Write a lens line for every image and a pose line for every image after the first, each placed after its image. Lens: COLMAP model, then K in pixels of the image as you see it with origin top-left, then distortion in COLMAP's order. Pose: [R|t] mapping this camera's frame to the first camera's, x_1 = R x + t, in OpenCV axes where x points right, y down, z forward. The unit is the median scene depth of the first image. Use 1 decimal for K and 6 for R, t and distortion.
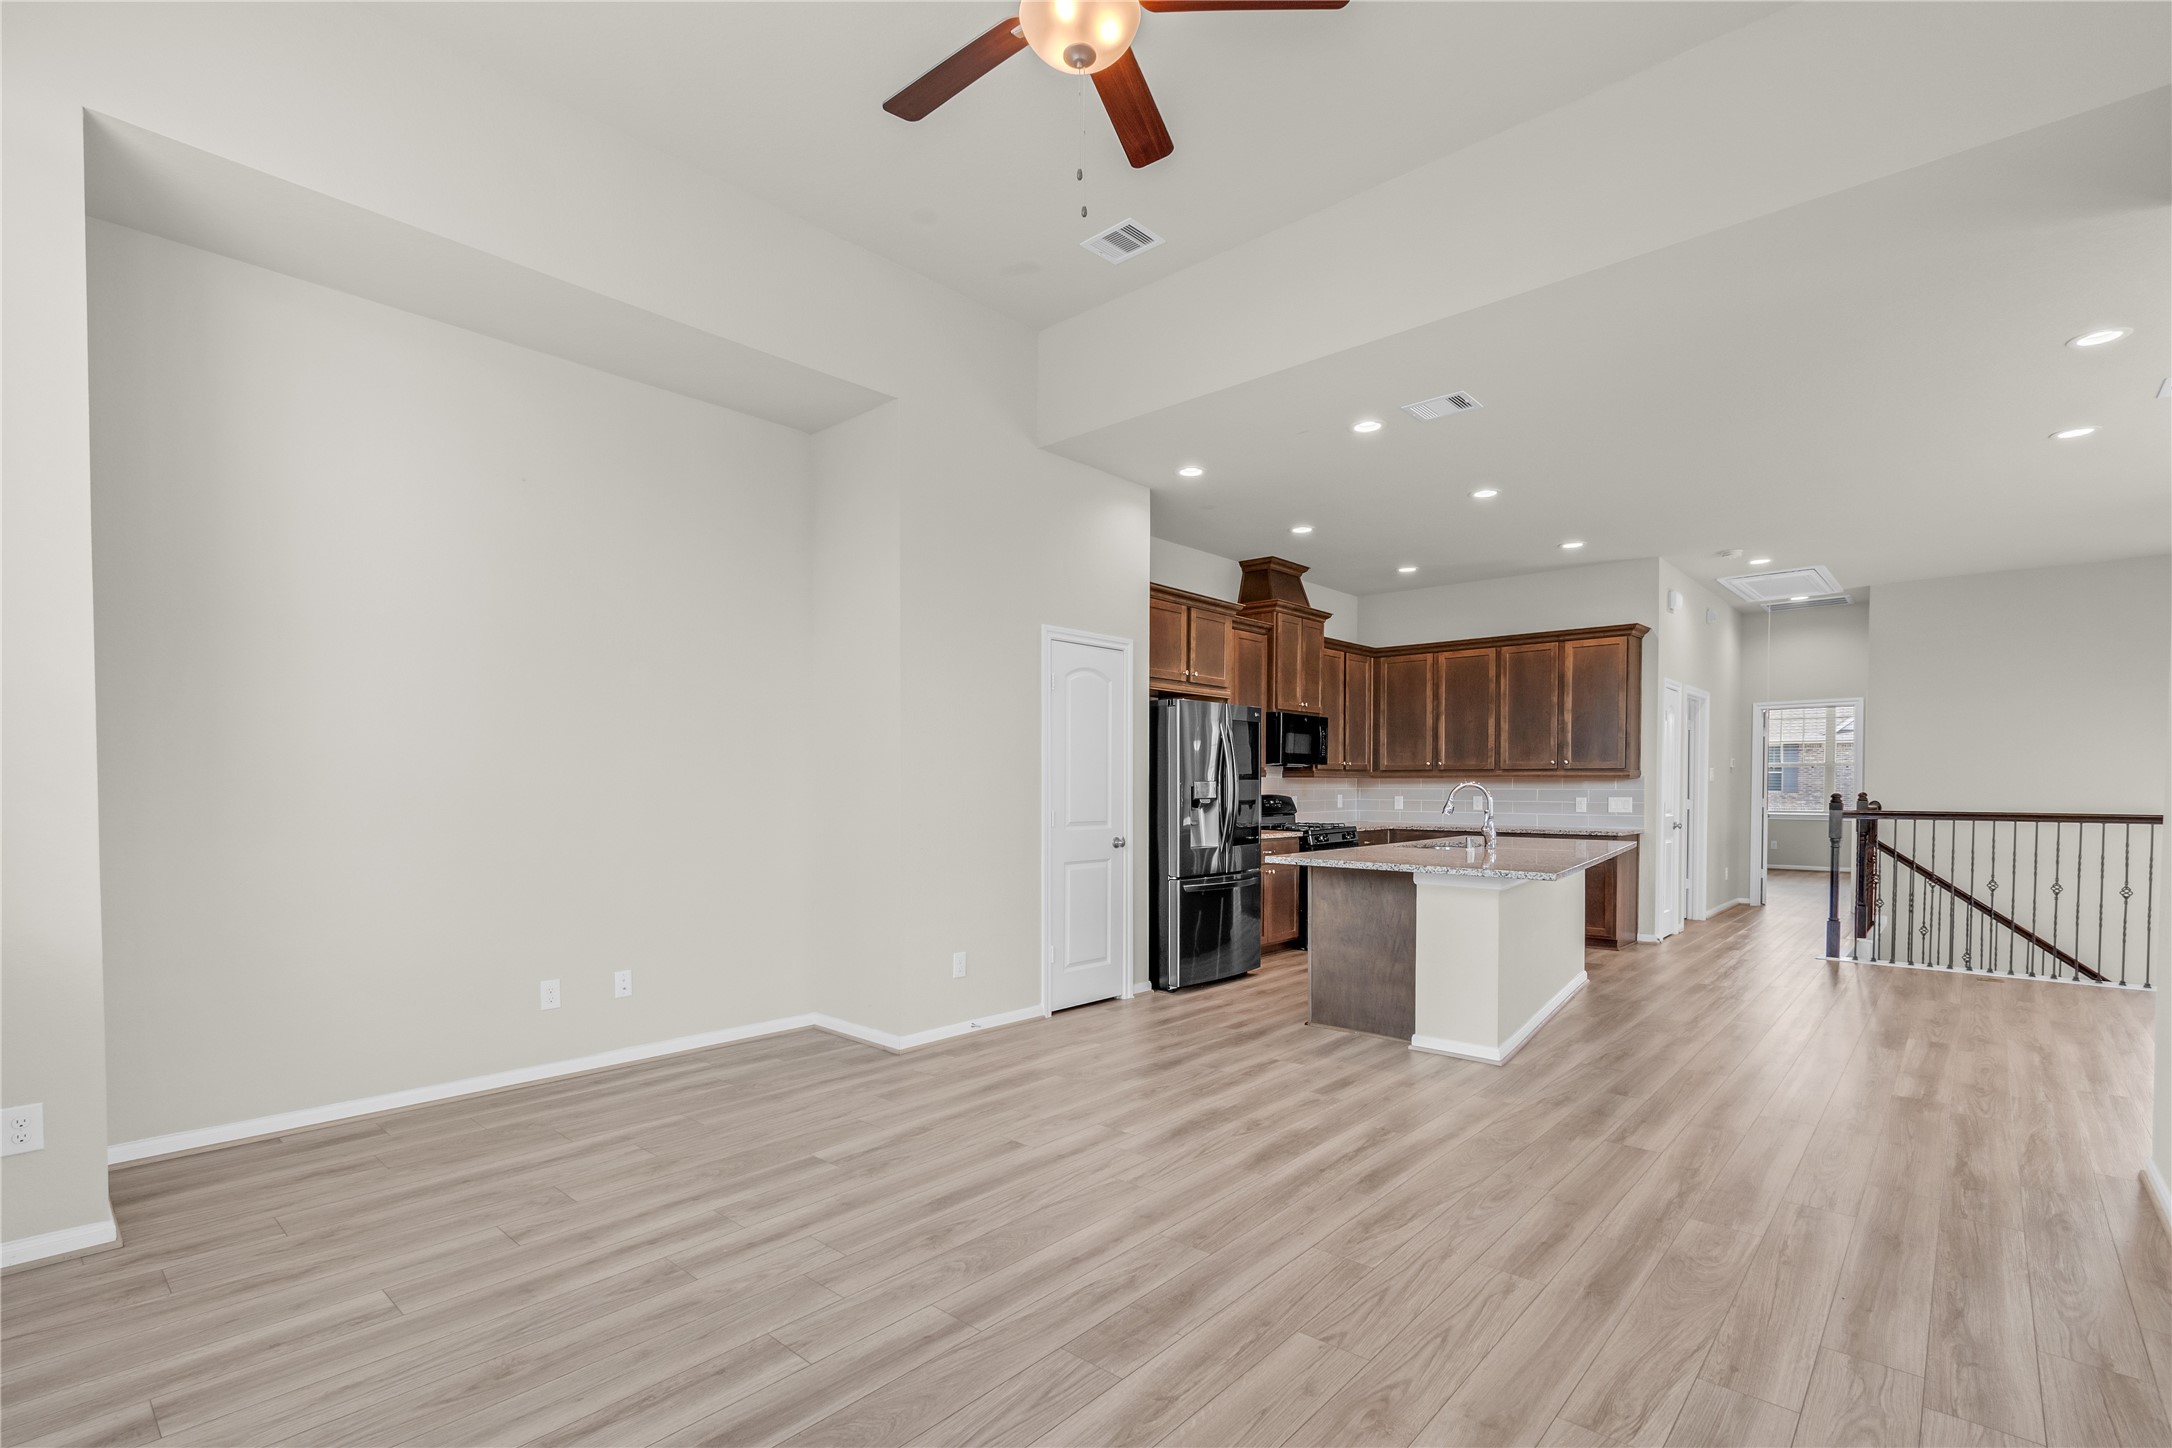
lens RADIAL K [[998.4, 0, 1085.5], [0, 998.4, 811.0], [0, 0, 1]] dist [0.003188, -0.000745]
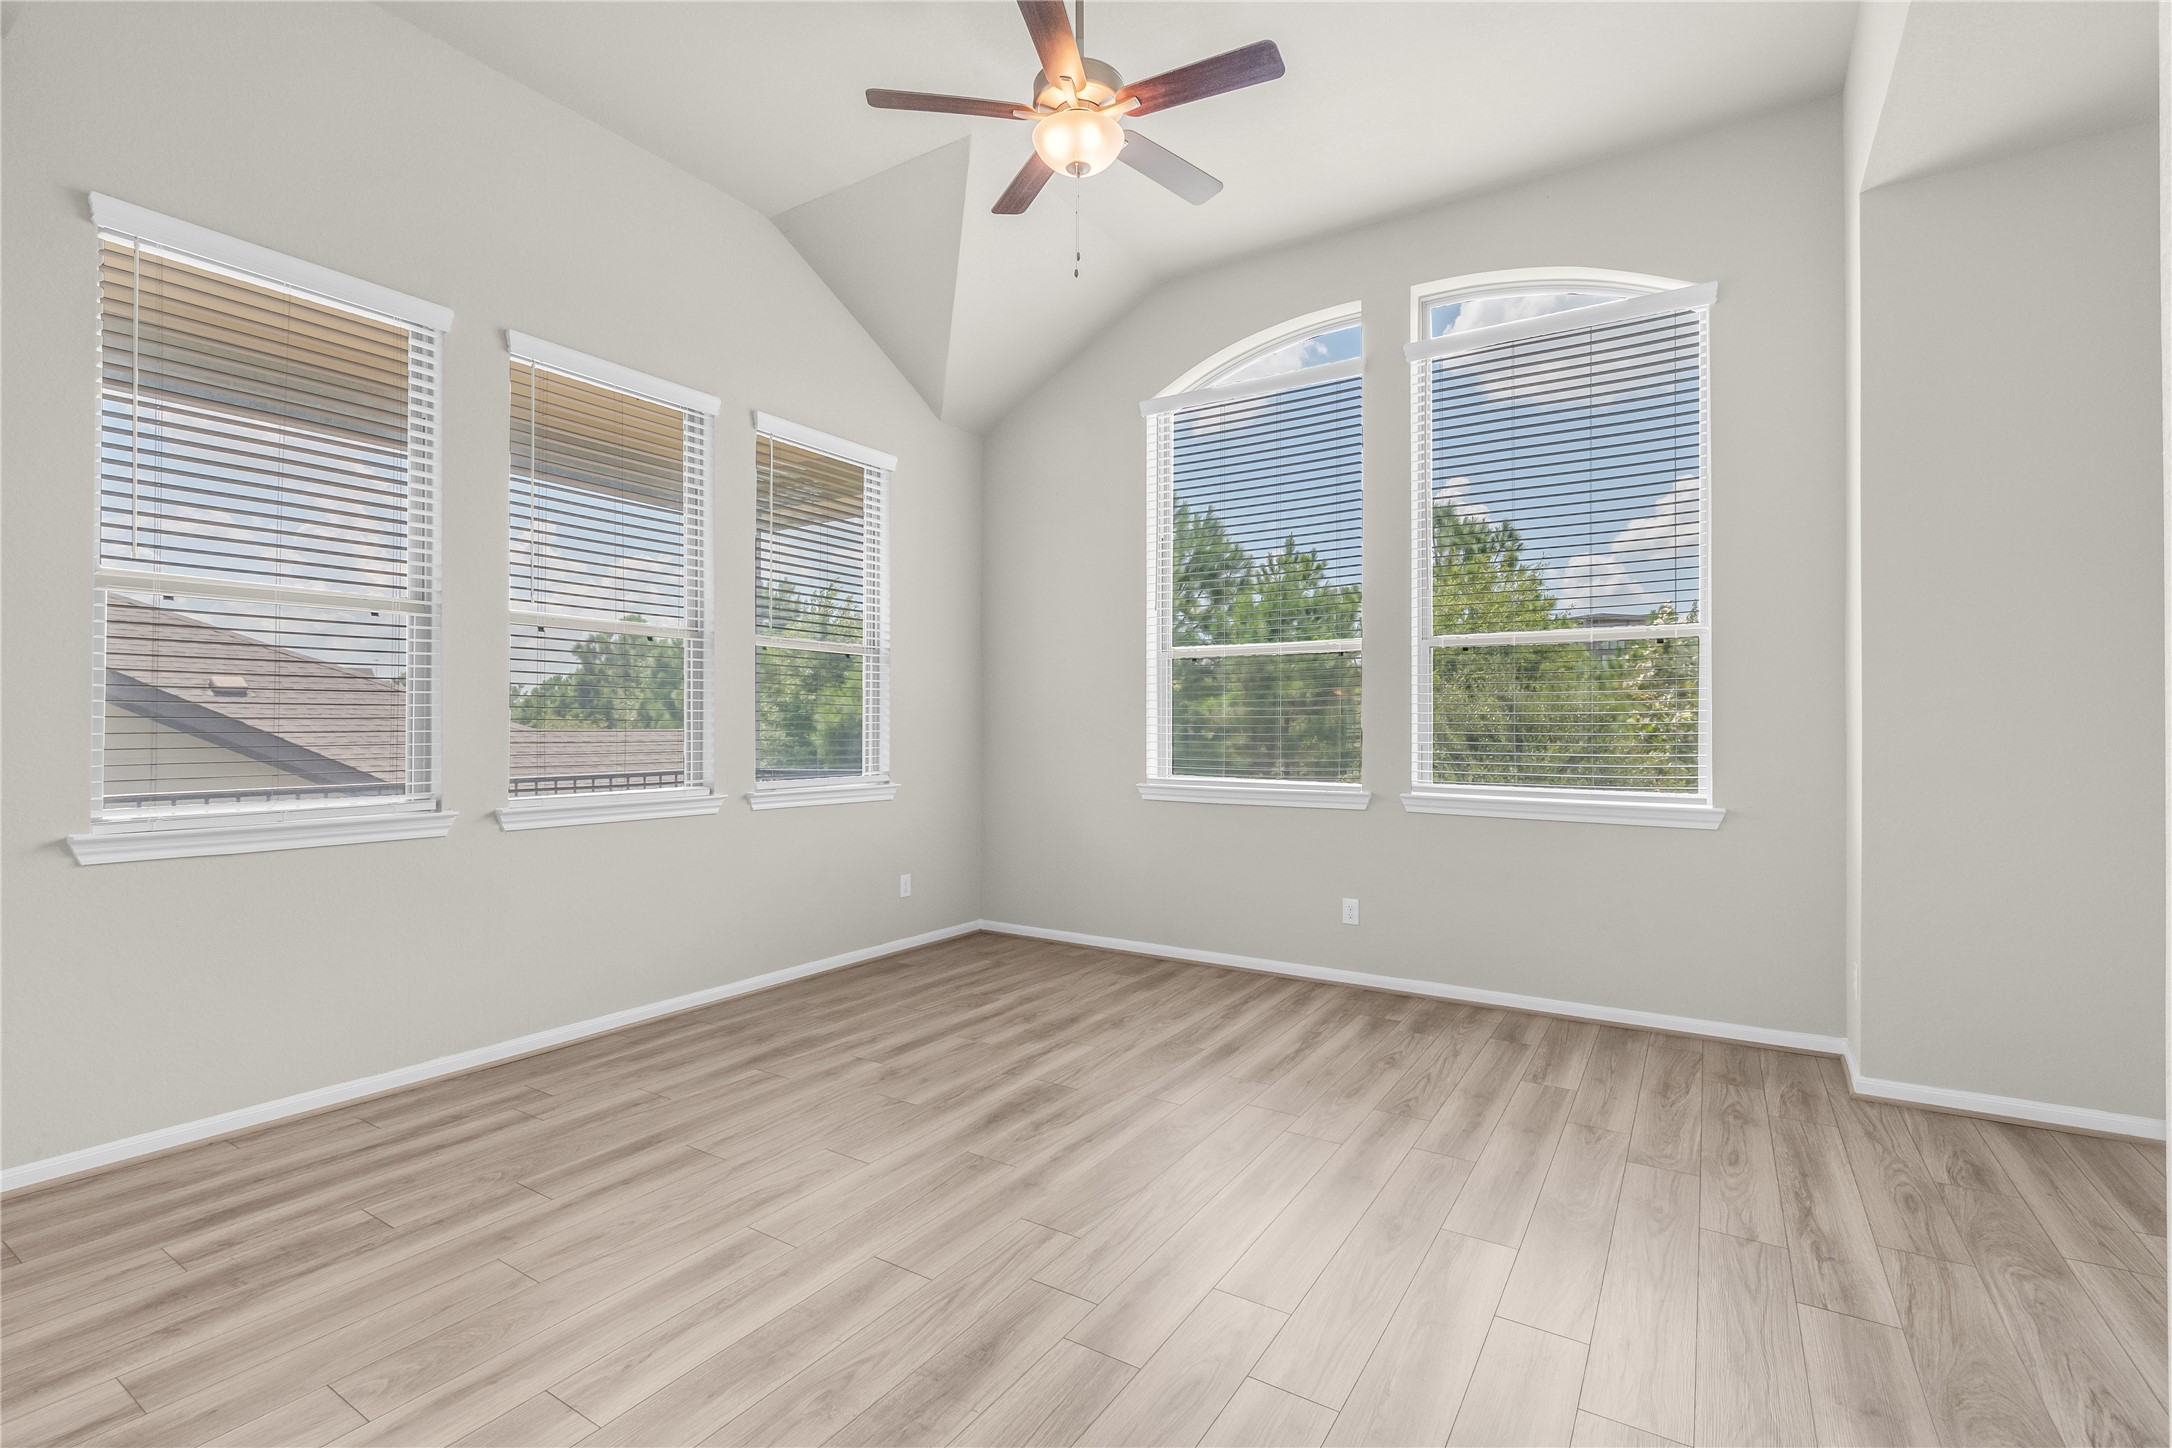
lens RADIAL K [[963.1, 0, 1077.9], [0, 963.1, 725.0], [0, 0, 1]] dist [0.003549, -0.001845]
pose [[-0.988326, -0.002826, -0.152328, 0.060094], [-0.004923, 0.999898, 0.013386, -0.013090], [0.152275, 0.013979, -0.988239, 0.733758]]
